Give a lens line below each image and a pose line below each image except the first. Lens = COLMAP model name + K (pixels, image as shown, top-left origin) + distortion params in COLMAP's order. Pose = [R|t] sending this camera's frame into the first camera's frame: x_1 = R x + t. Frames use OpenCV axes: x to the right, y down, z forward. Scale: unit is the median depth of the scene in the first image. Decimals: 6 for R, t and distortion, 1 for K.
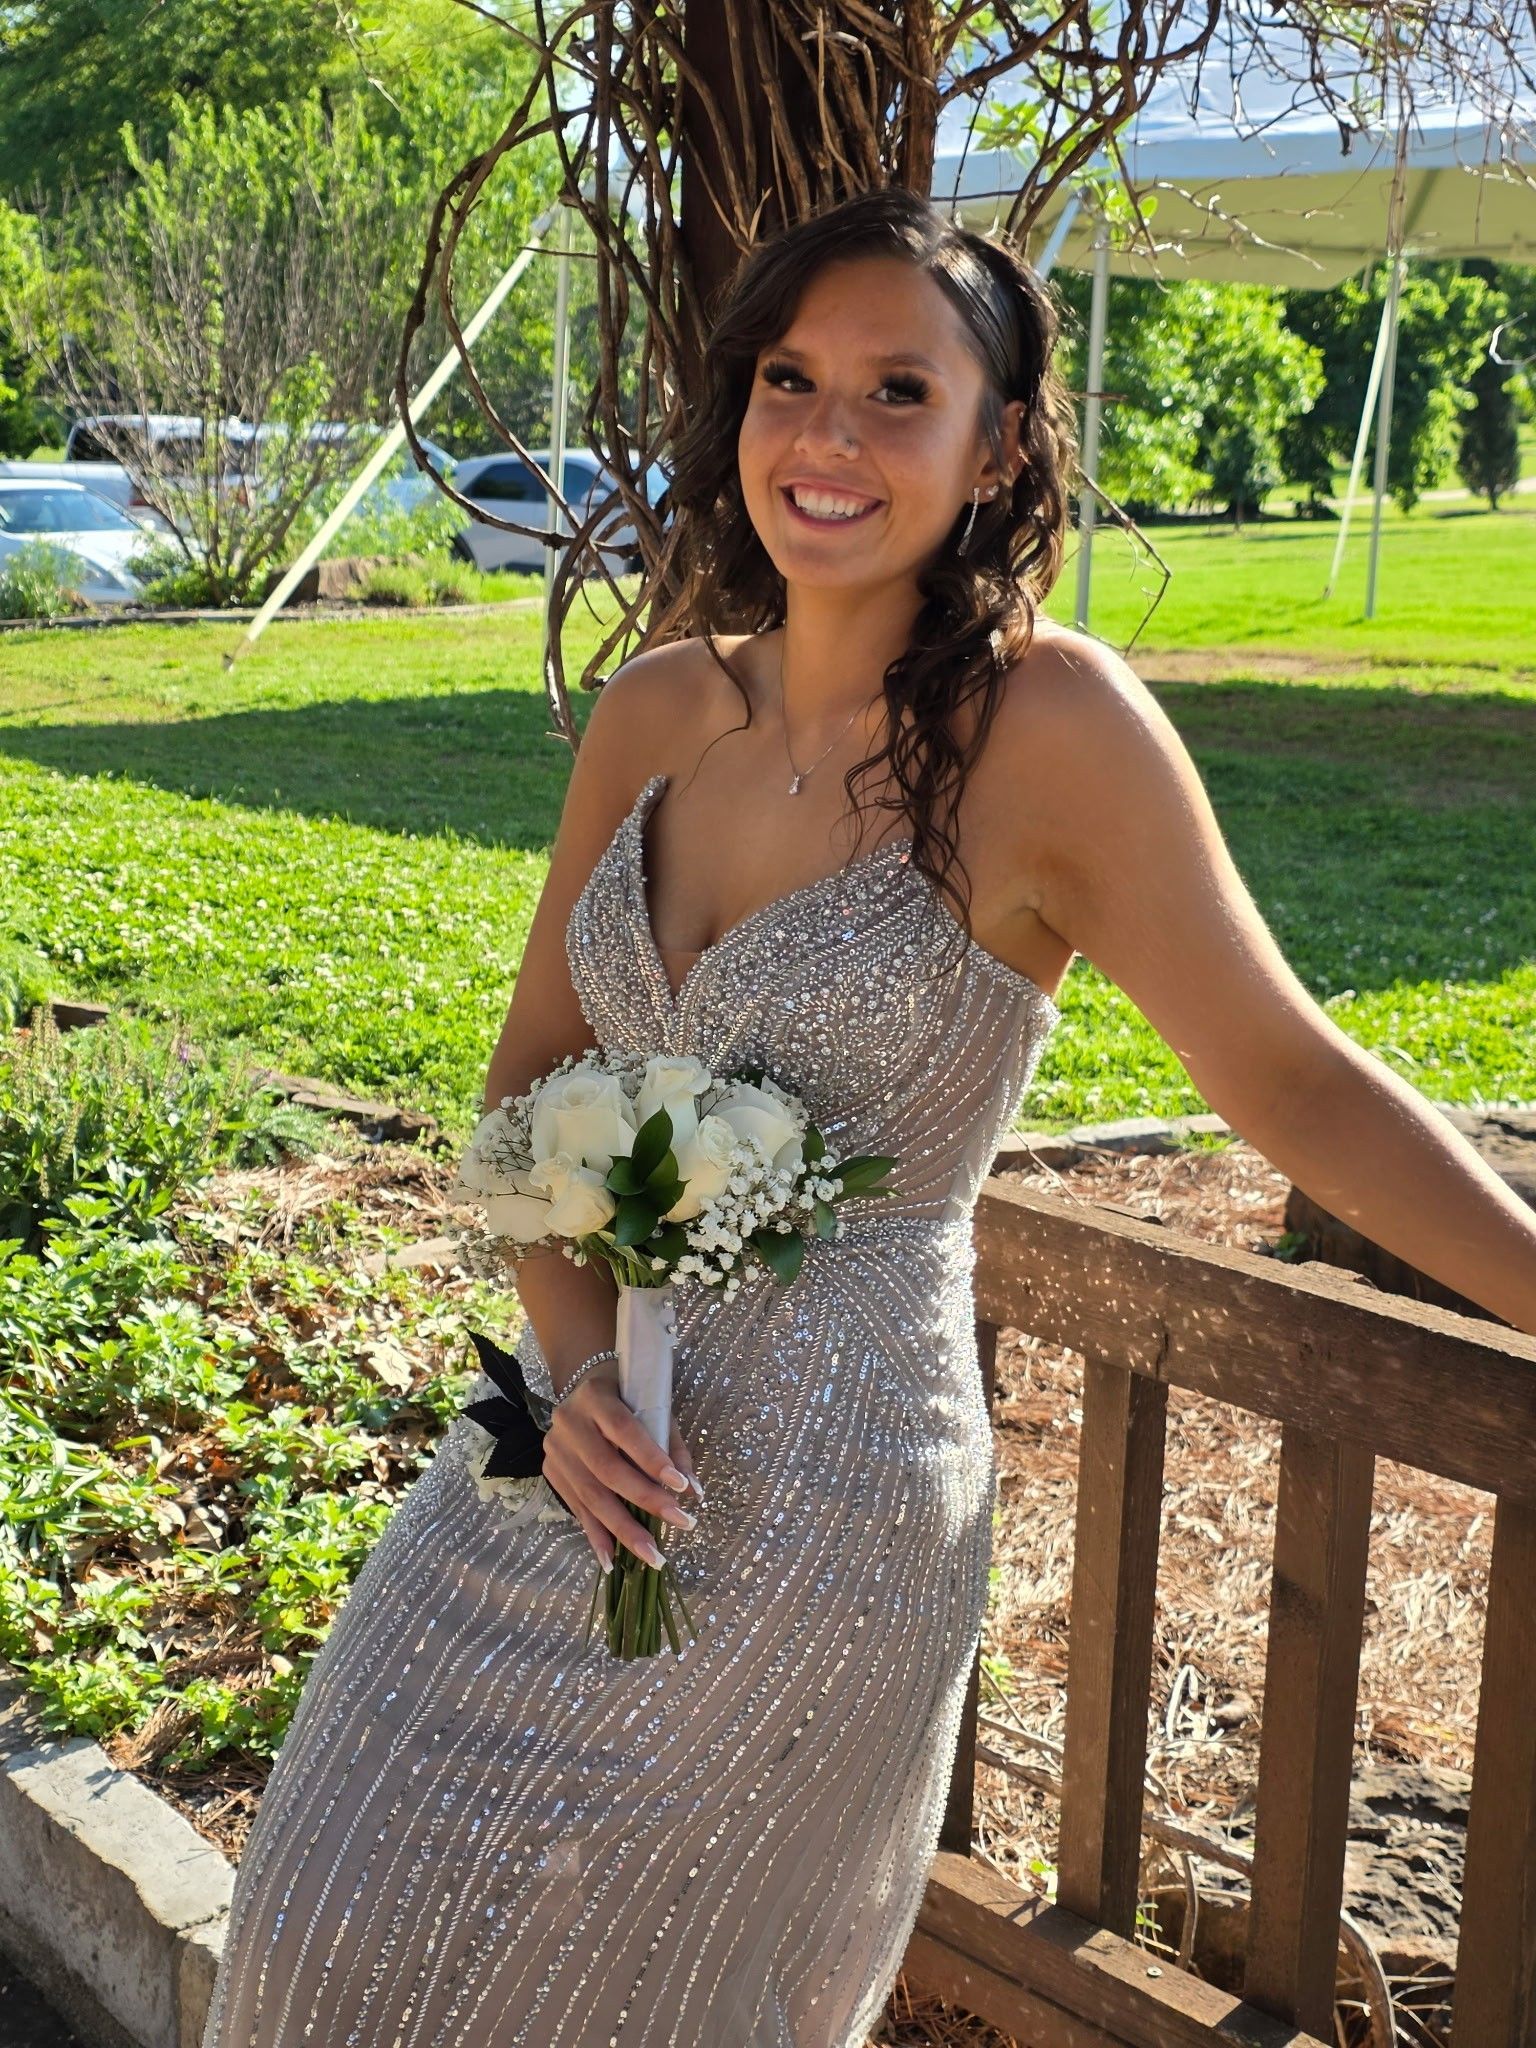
lens RADIAL K [[2801.1, 0, 773.7], [0, 2801.1, 1041.7], [0, 0, 1]] dist [0.062552, 0.000000]
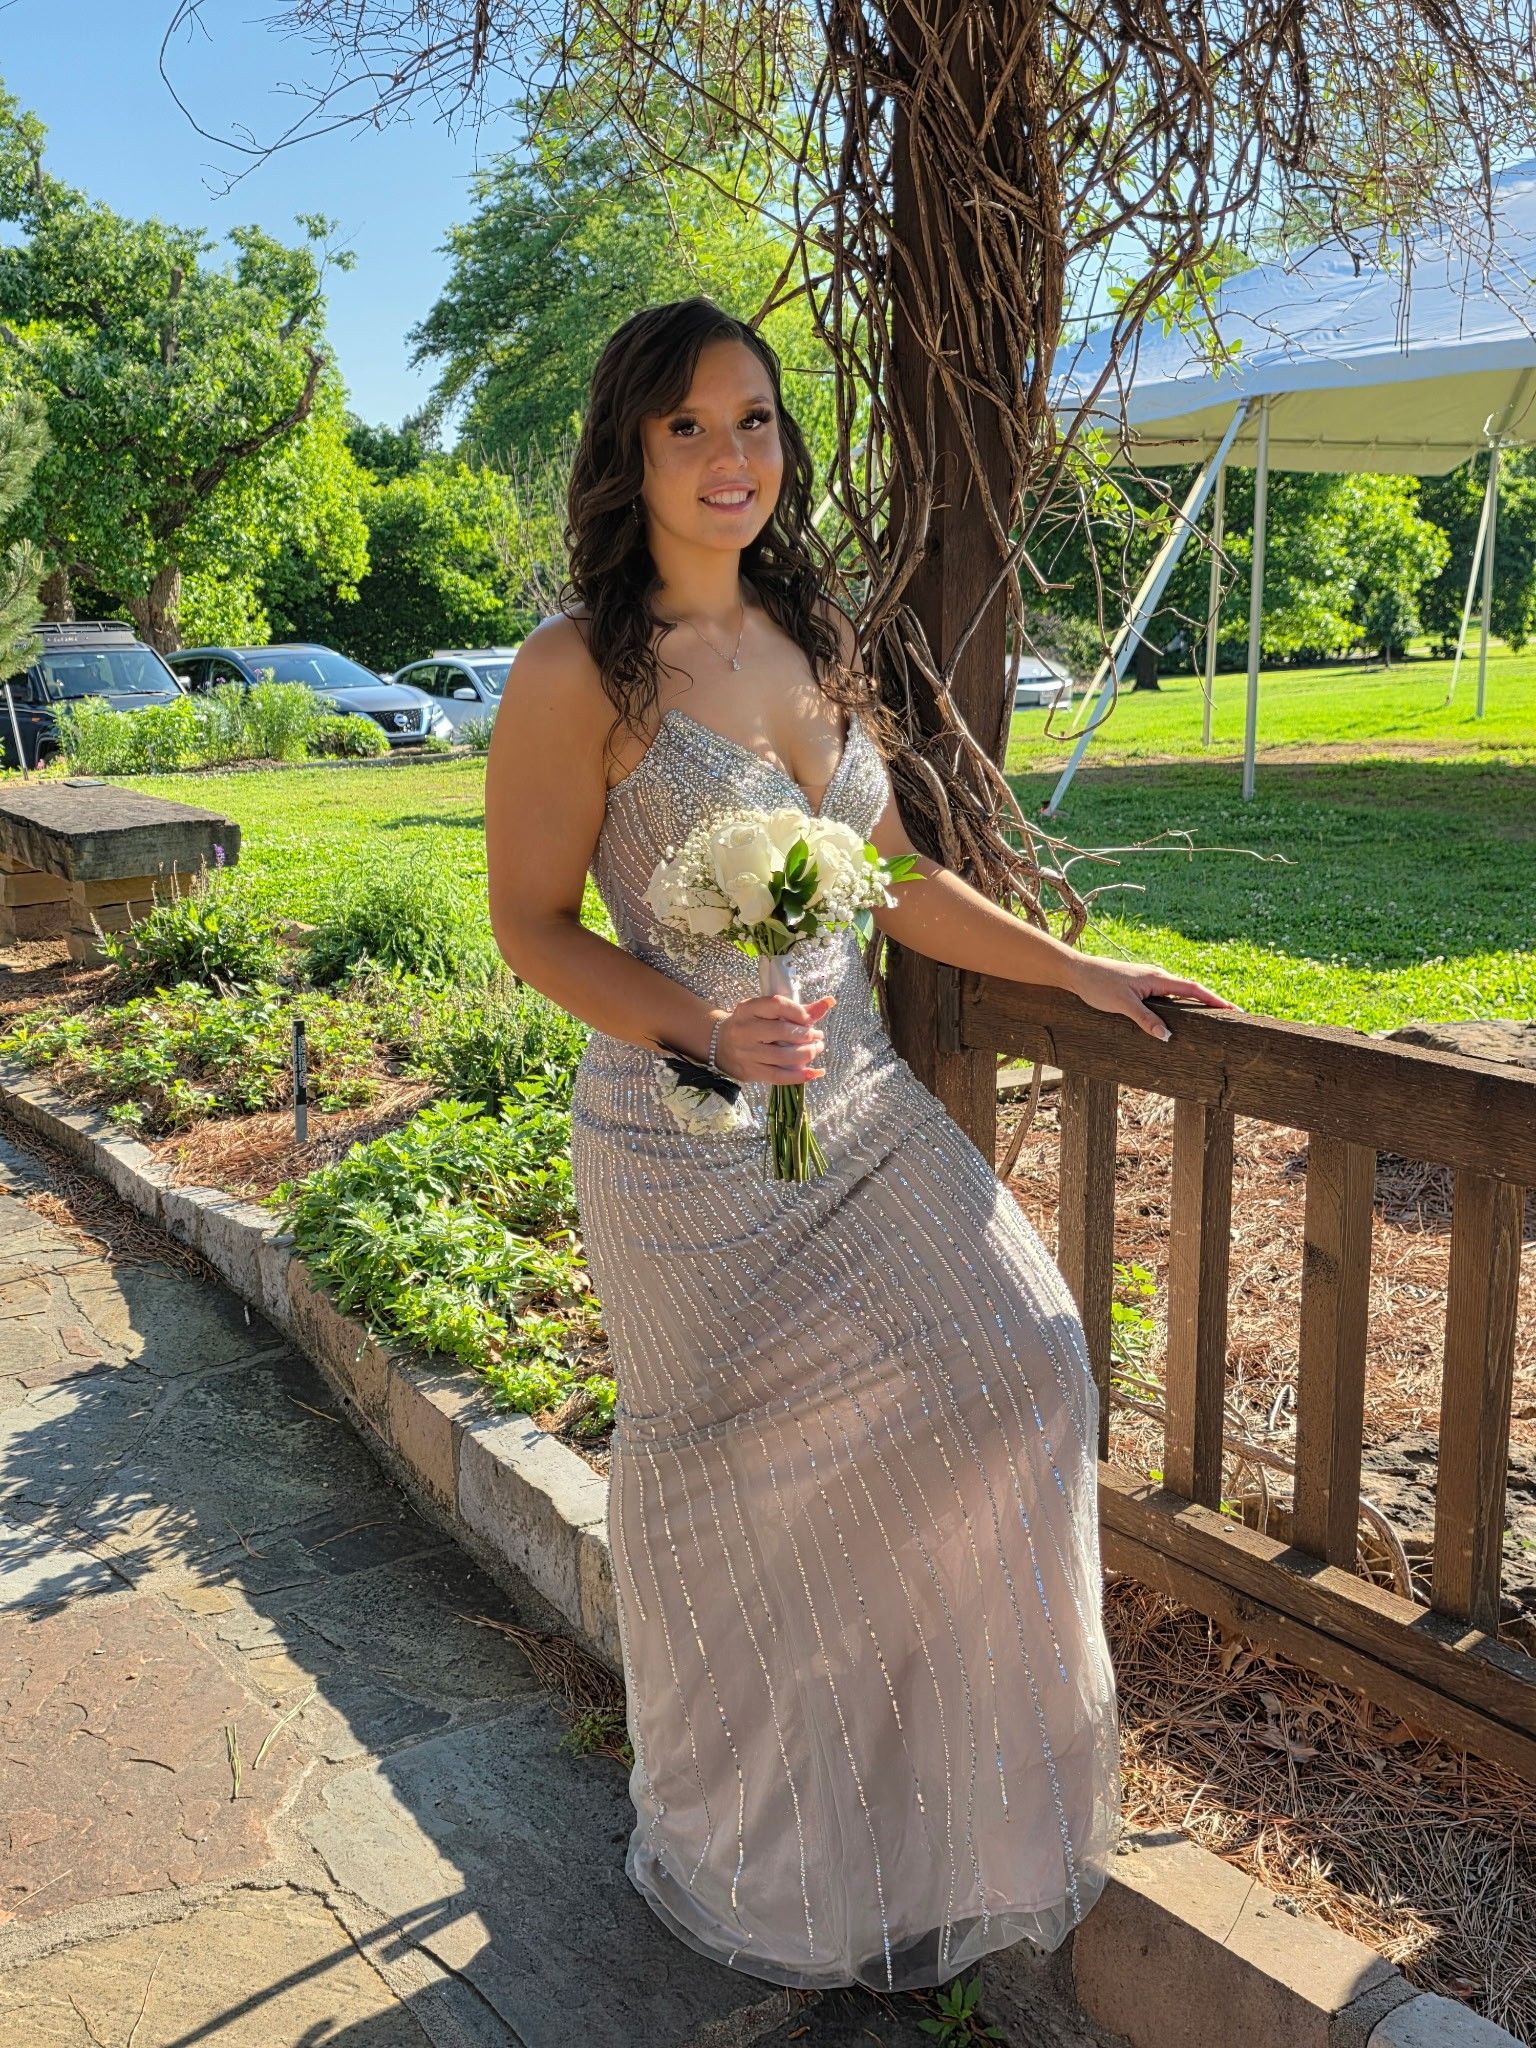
lens RADIAL K [[2027.0, 0, 777.1], [0, 2027.0, 1009.3], [0, 0, 1]] dist [0.060113, 0.000000]
pose [[0.991593, -0.011517, -0.128884, 0.022587], [0.008679, 0.999708, -0.022556, 0.045070], [0.129106, 0.021247, 0.991403, -0.036695]]
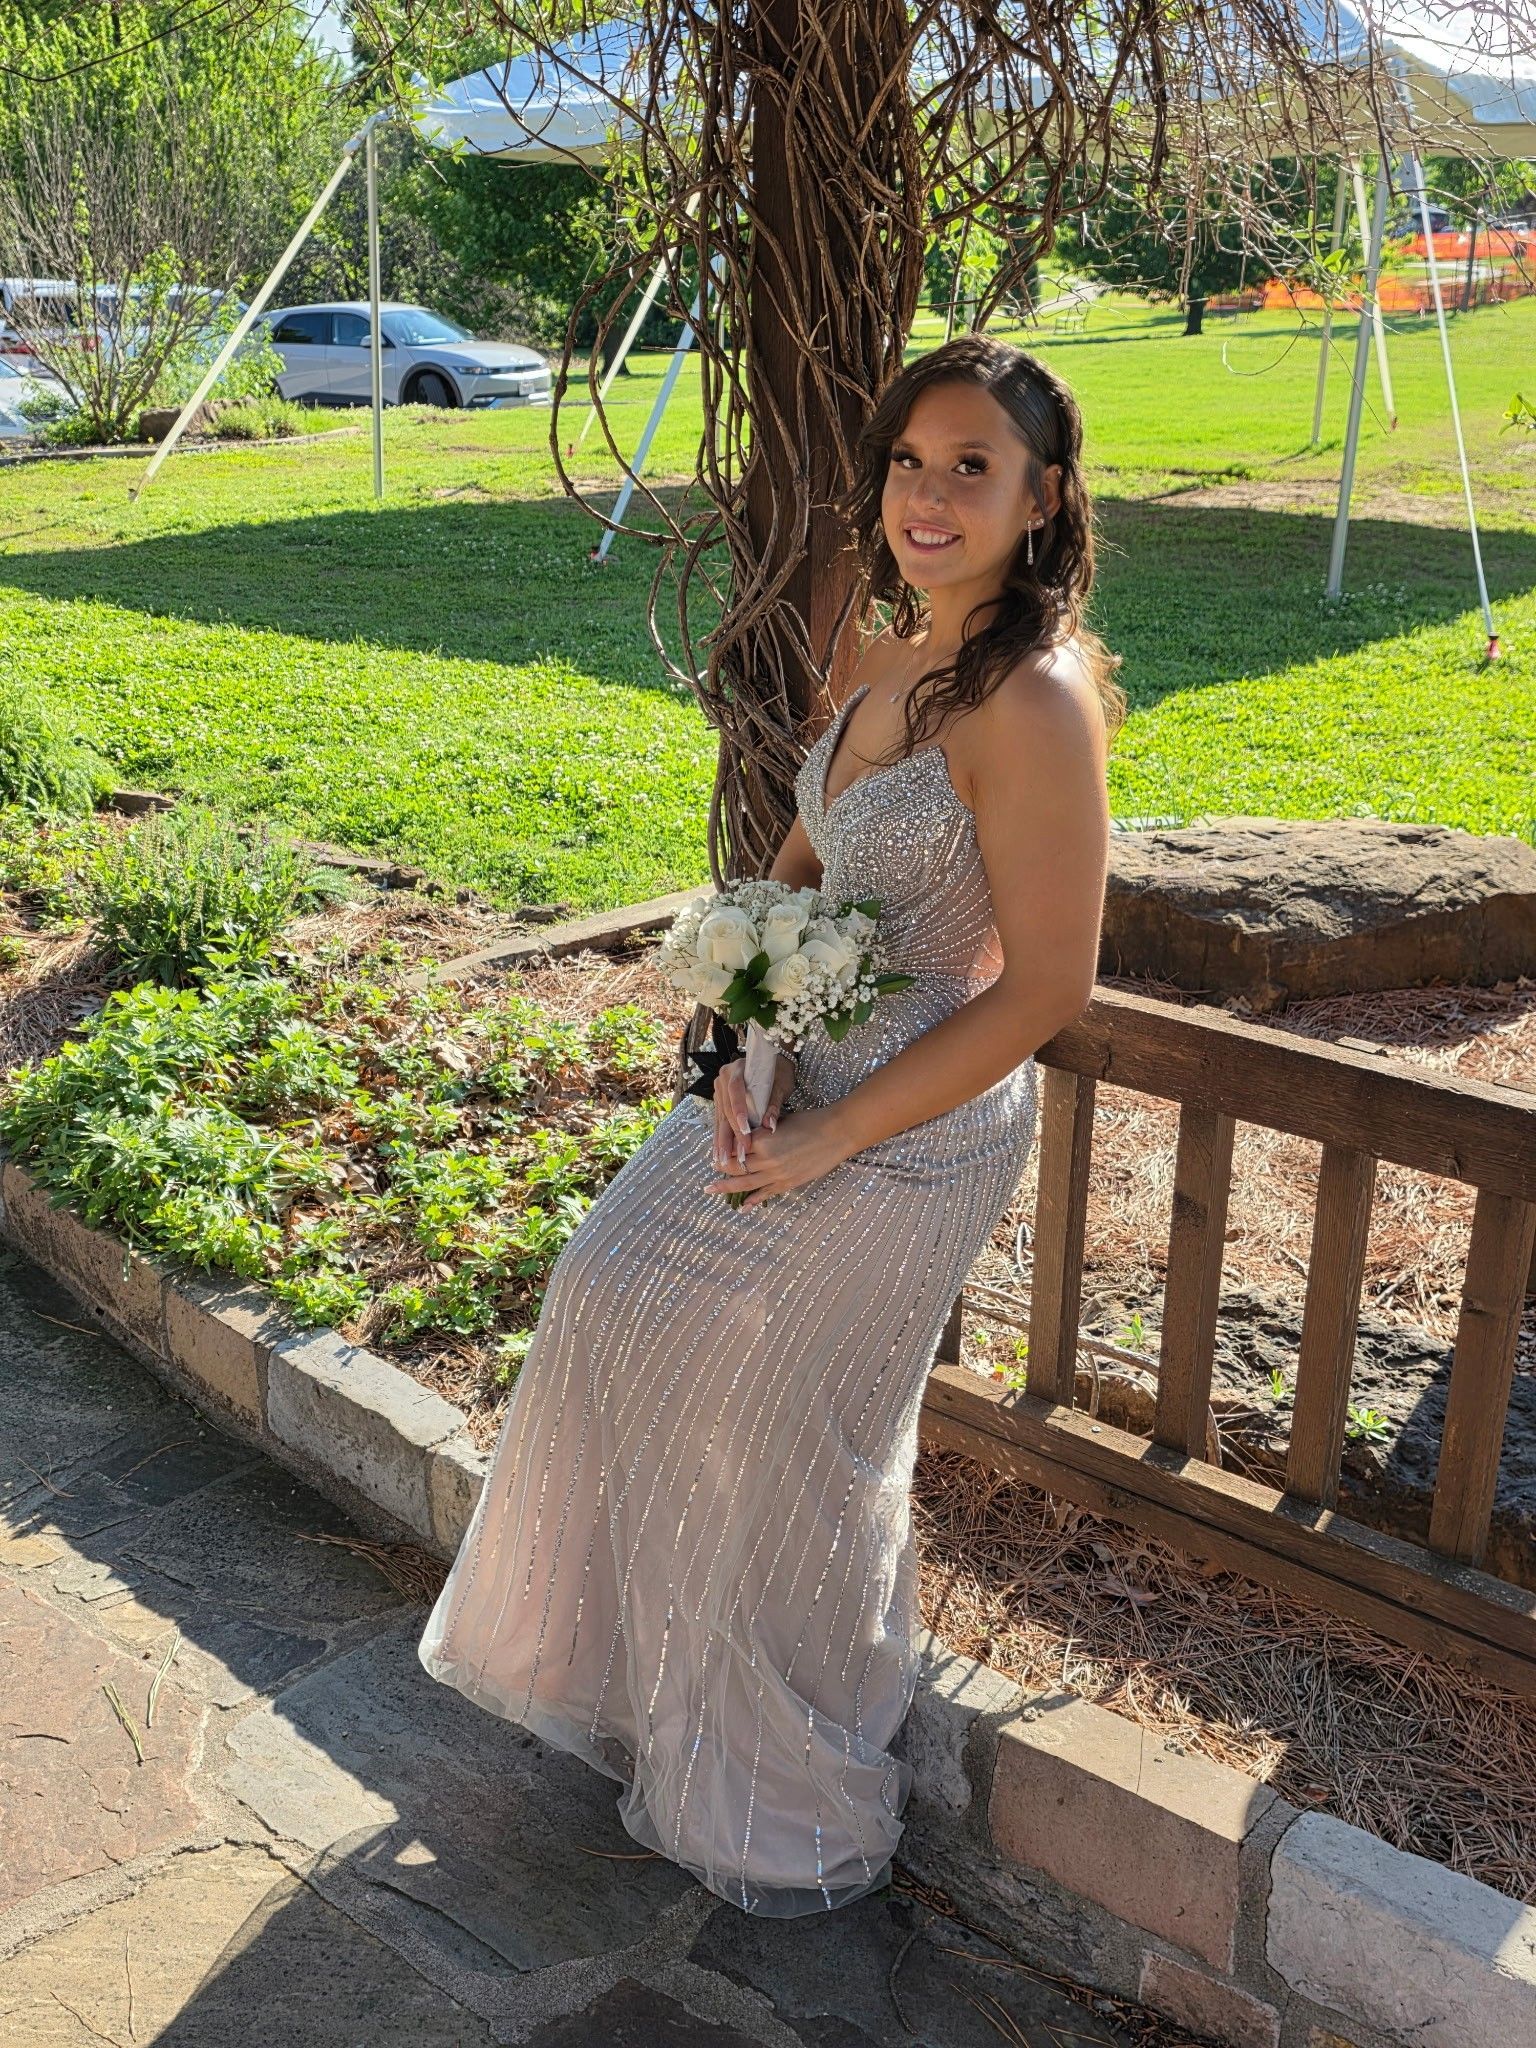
lens RADIAL K [[2027.0, 0, 778.2], [0, 2027.0, 1013.8], [0, 0, 1]] dist [0.060113, 0.000000]
pose [[0.991490, -0.061327, 0.114837, -0.089440], [0.045711, 0.989928, 0.133990, -0.040831], [-0.121898, -0.127600, 0.984306, -0.060150]]
